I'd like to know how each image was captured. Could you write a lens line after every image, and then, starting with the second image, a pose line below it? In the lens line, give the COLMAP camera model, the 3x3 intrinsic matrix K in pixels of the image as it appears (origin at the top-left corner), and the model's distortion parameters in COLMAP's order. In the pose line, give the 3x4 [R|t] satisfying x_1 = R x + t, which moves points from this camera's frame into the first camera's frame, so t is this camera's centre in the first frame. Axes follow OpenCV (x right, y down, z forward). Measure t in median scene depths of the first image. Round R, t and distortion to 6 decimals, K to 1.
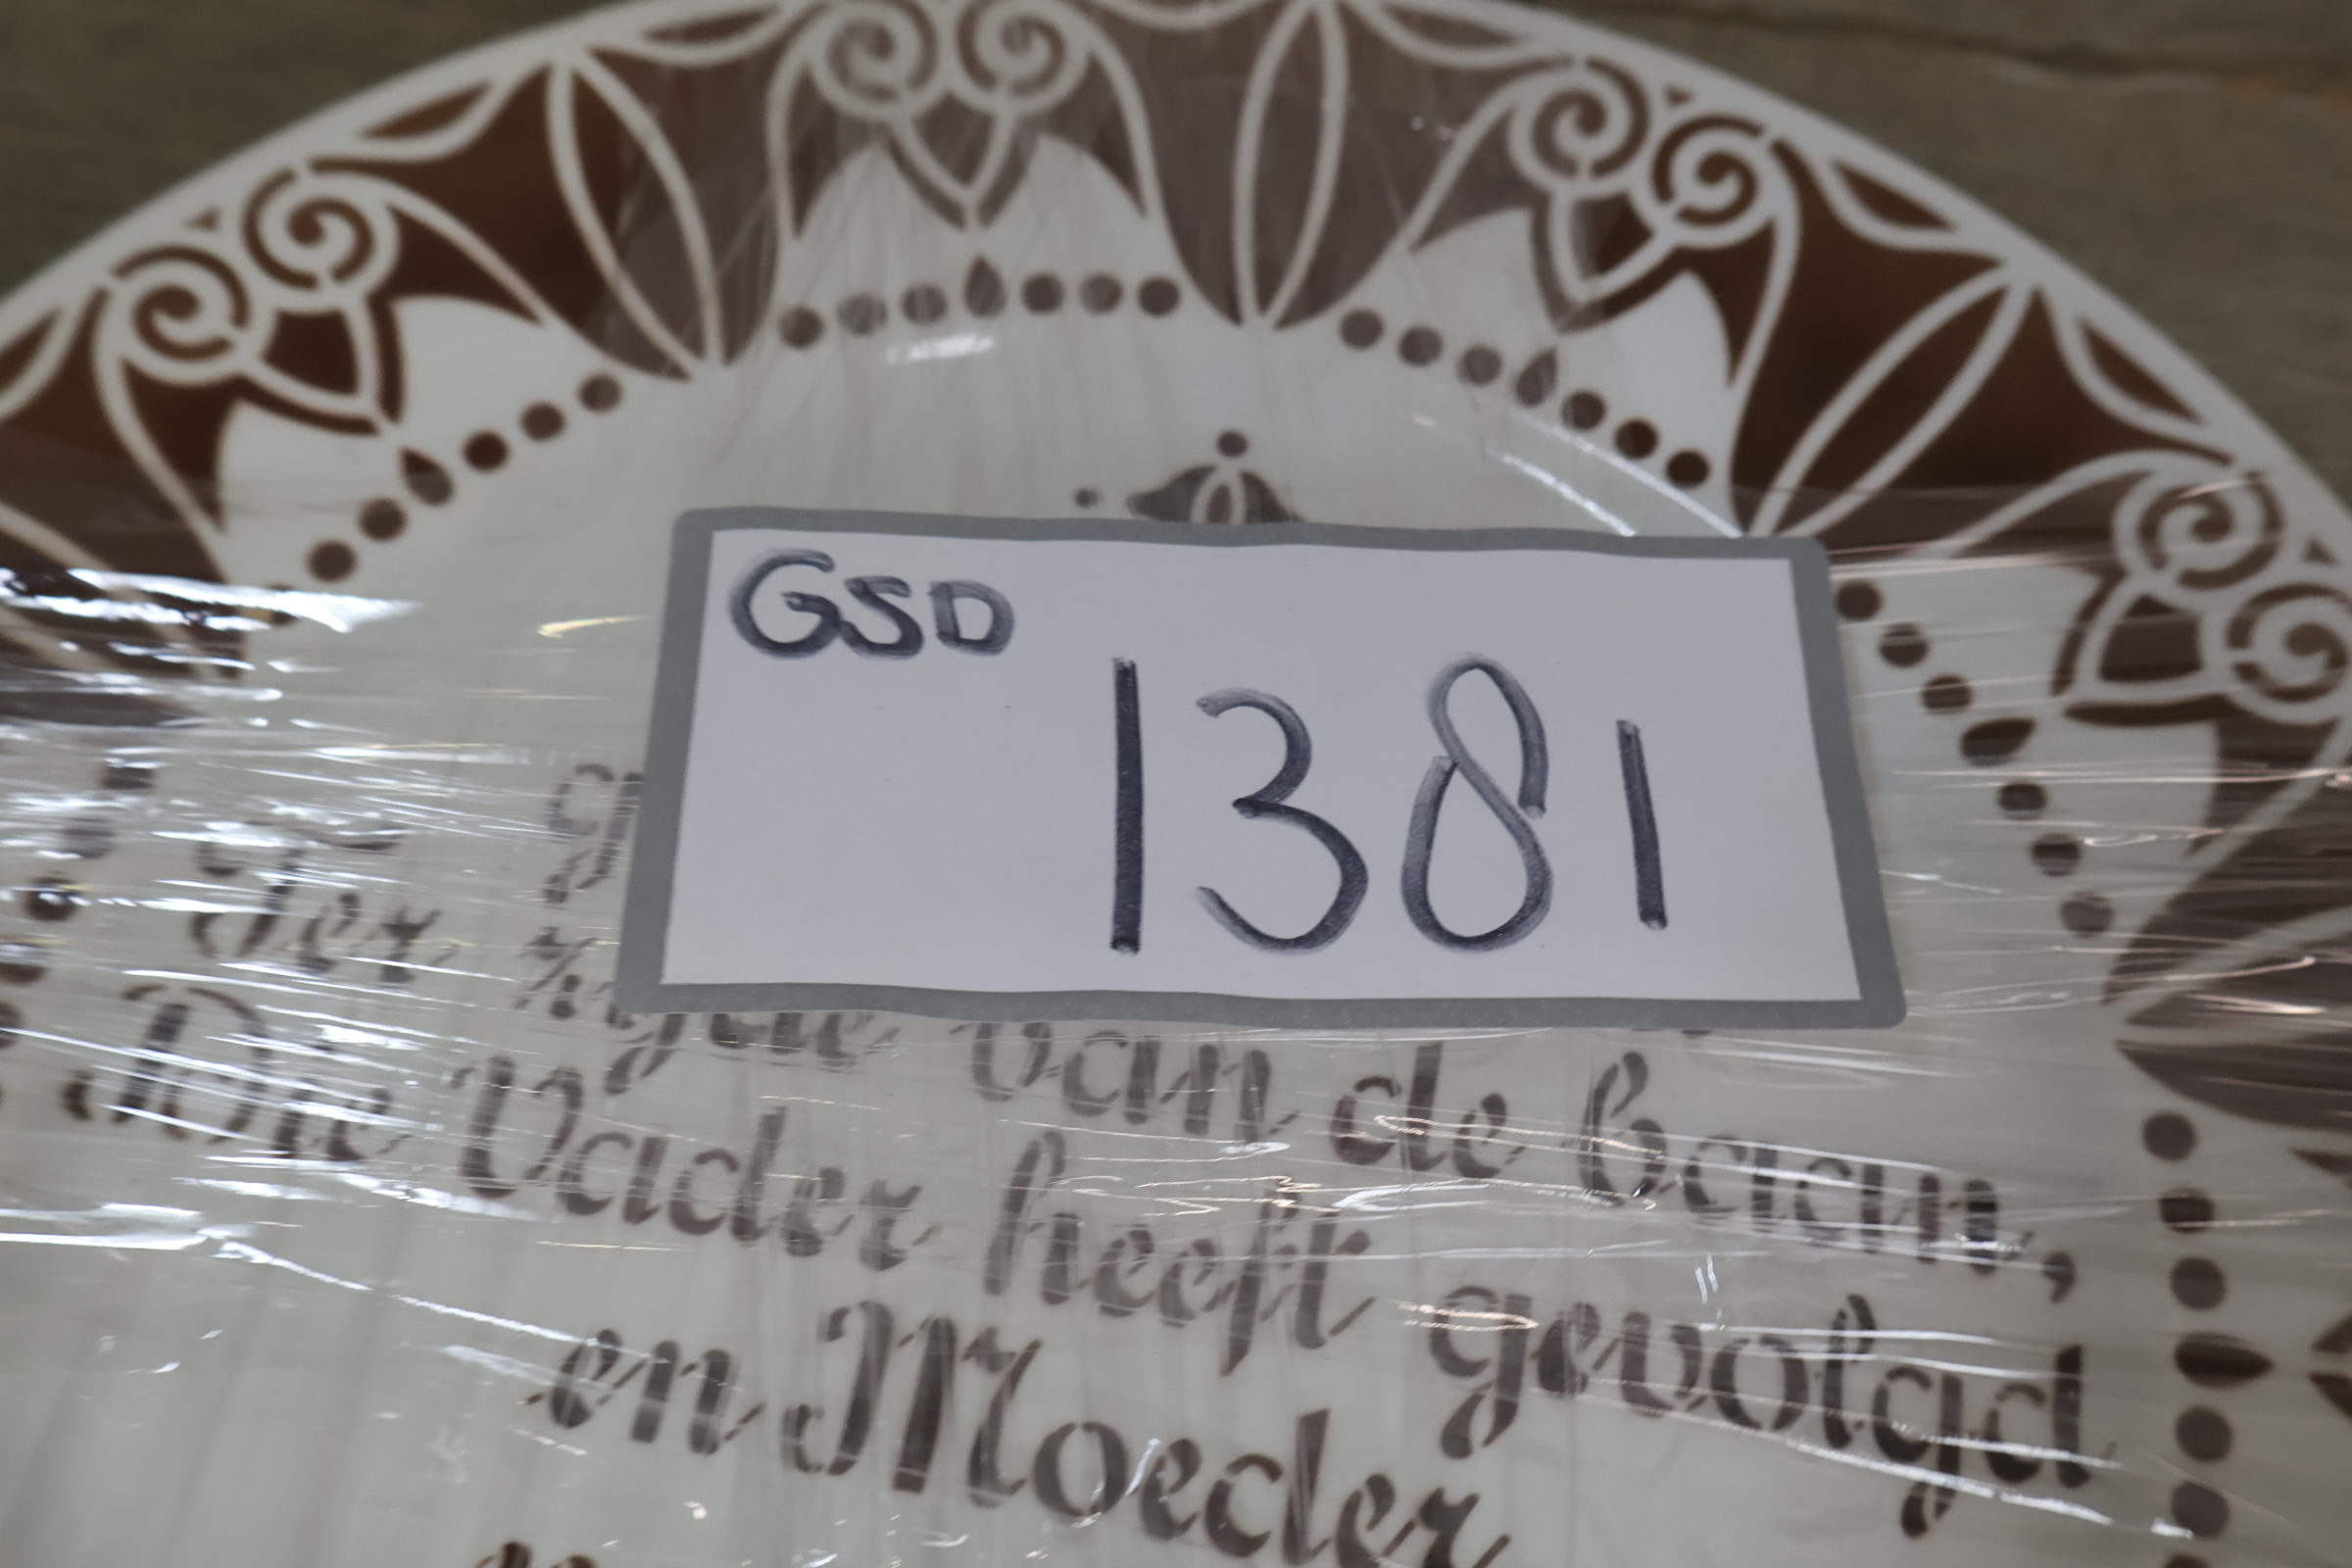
lens RADIAL K [[2323.1, 0, 1172.0], [0, 2323.1, 762.6], [0, 0, 1]] dist [0.011403, 0.000000]
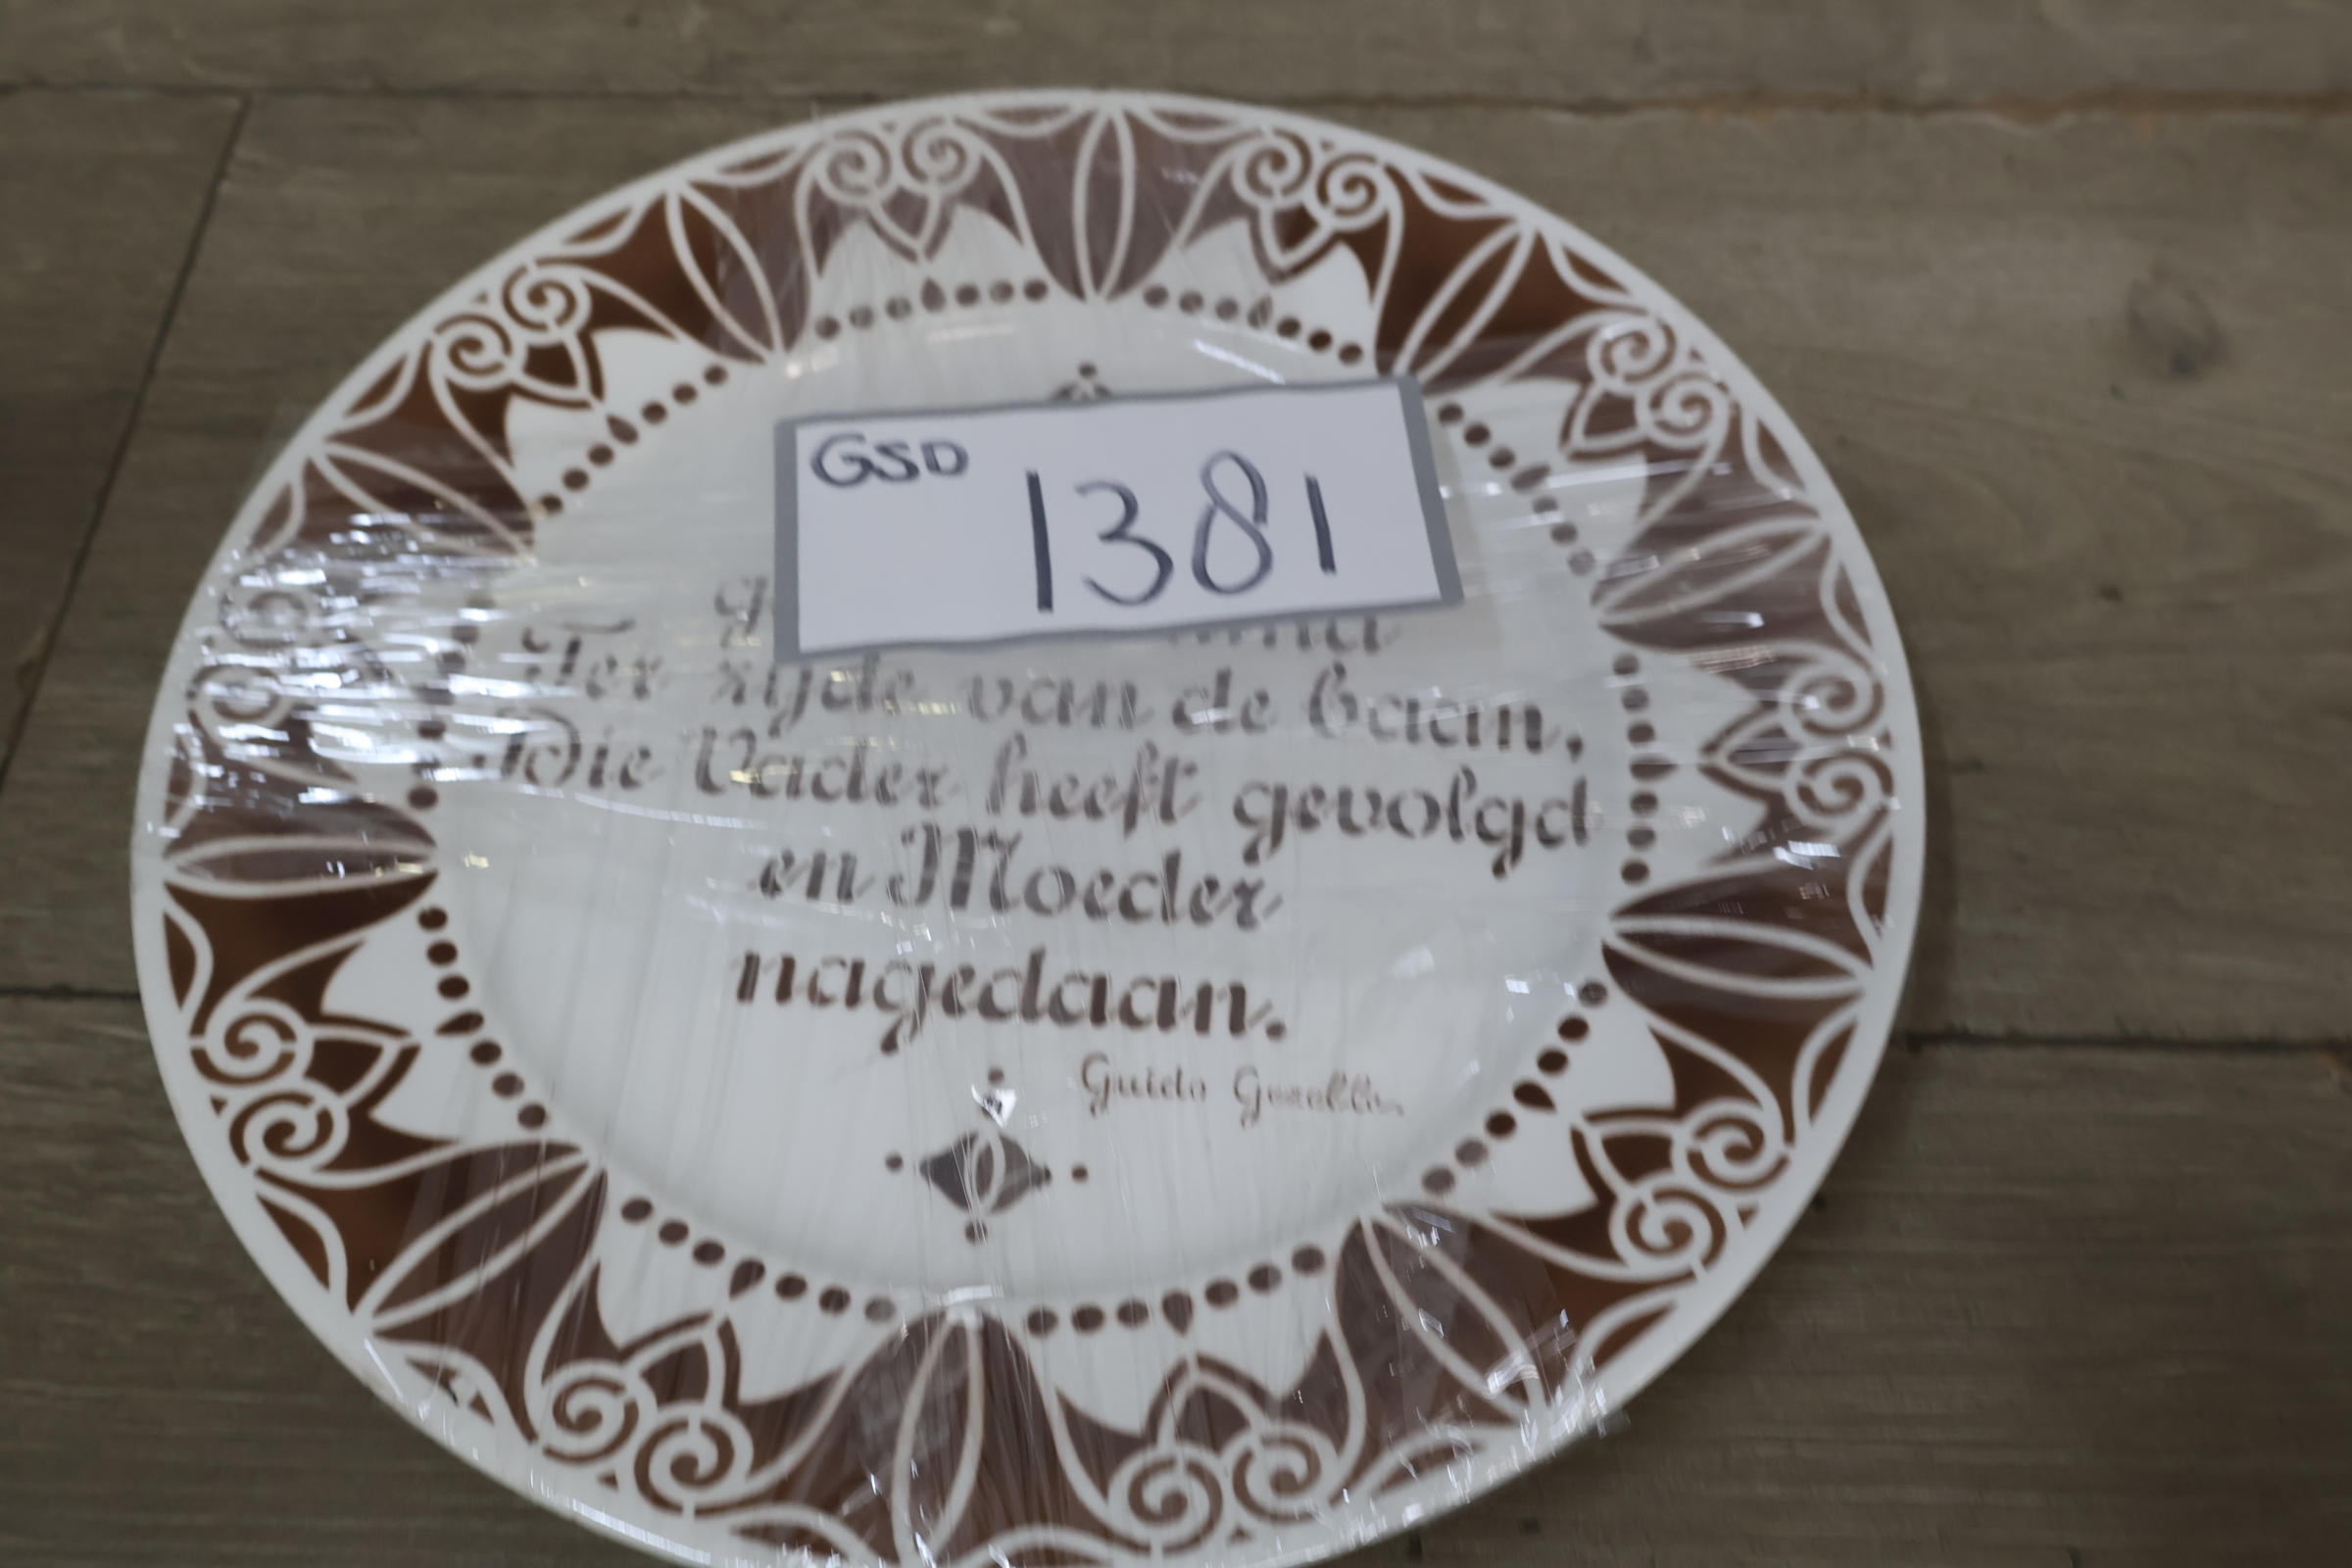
lens RADIAL K [[2323.1, 0, 1174.6], [0, 2323.1, 782.5], [0, 0, 1]] dist [0.011403, 0.000000]
pose [[0.994421, -0.104278, 0.015883, 0.031856], [0.105055, 0.992628, -0.060434, 0.278131], [-0.009464, 0.061766, 0.998046, -0.694404]]
